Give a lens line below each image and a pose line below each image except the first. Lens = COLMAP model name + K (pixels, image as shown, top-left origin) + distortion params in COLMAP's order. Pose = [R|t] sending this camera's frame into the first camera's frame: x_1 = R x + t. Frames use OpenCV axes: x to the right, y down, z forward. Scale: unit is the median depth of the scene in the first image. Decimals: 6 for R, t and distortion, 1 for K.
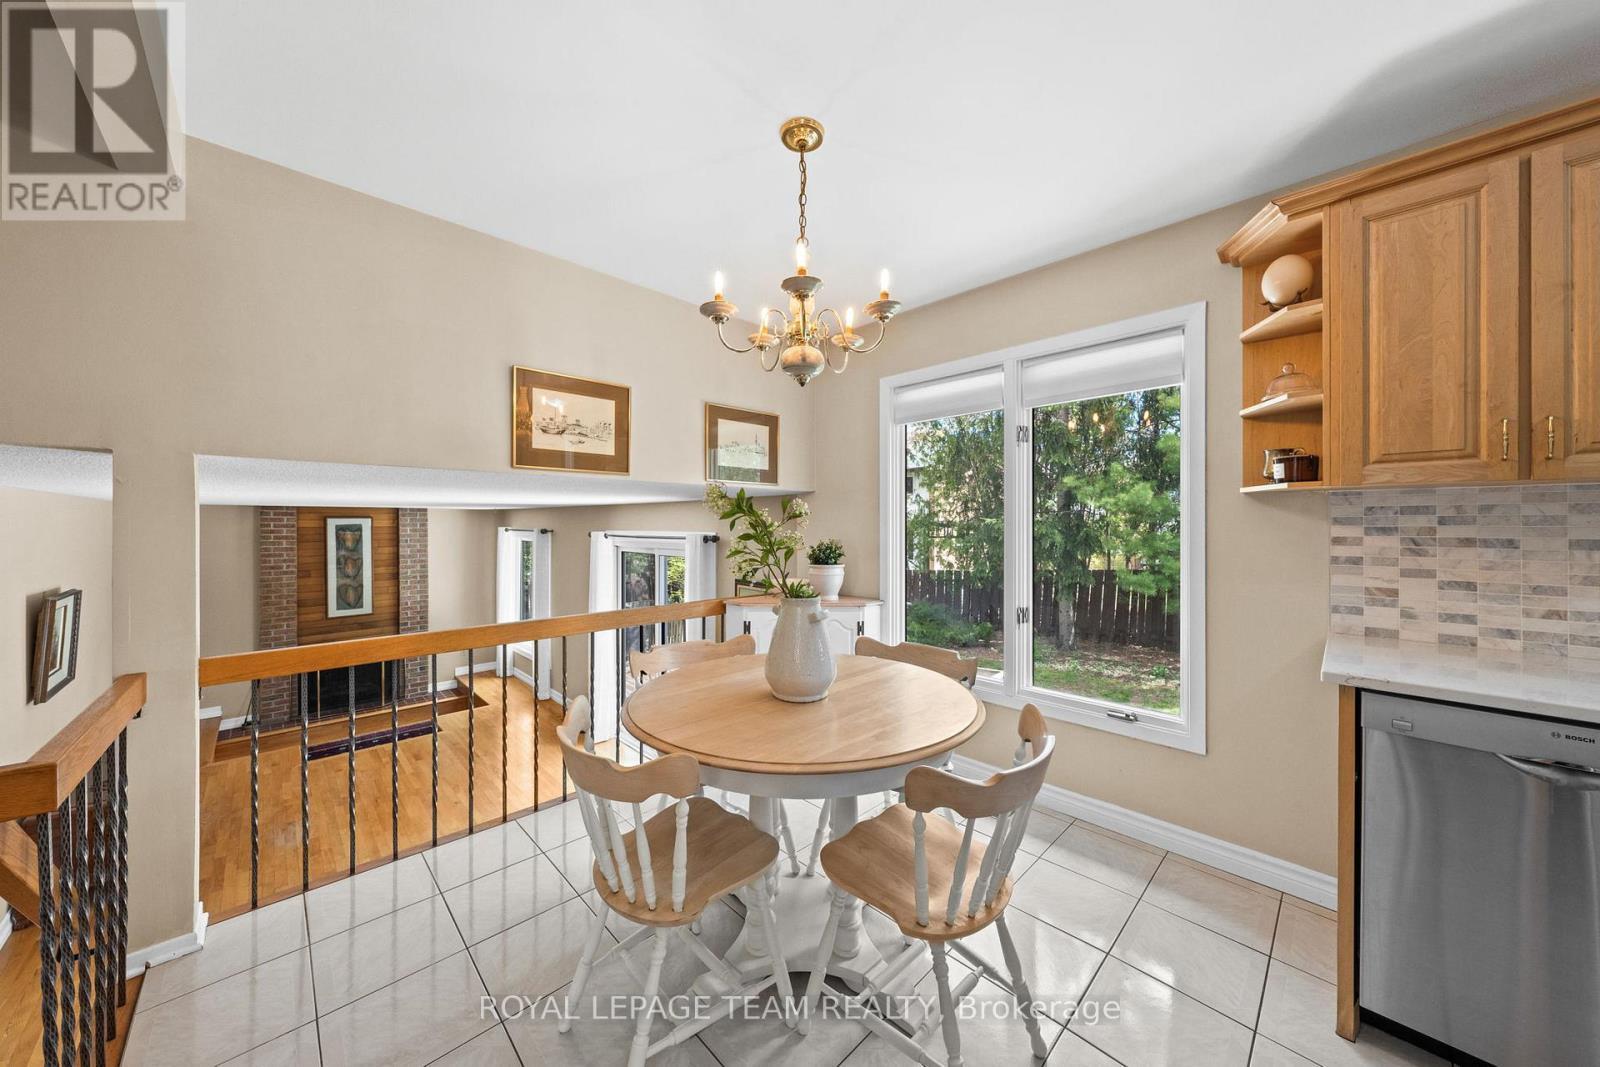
lens RADIAL K [[550.9, 0, 800.8], [0, 550.9, 526.4], [0, 0, 1]] dist [-0.000704, -0.000050]
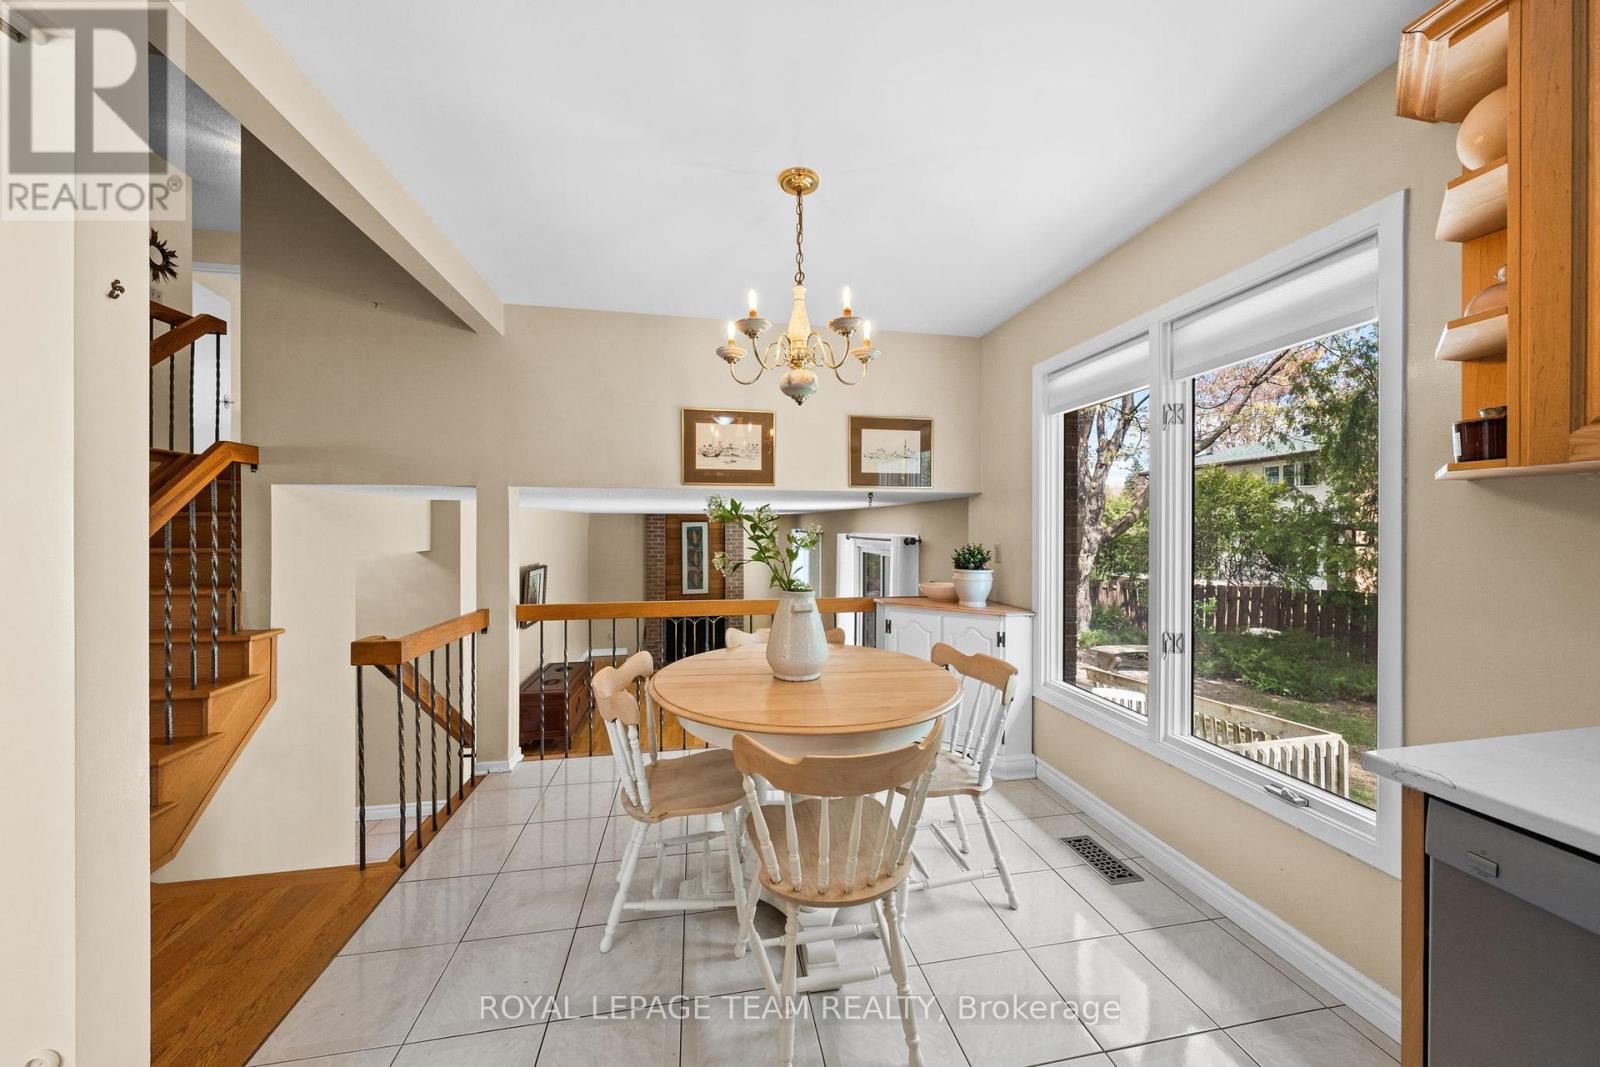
lens RADIAL K [[550.6, 0, 800.1], [0, 550.6, 530.2], [0, 0, 1]] dist [-0.000229, 0.000079]
pose [[0.831015, 0.005182, -0.556227, 0.331409], [-0.004054, 0.999986, 0.003260, -0.001119], [0.556236, -0.000454, 0.831024, 0.035606]]
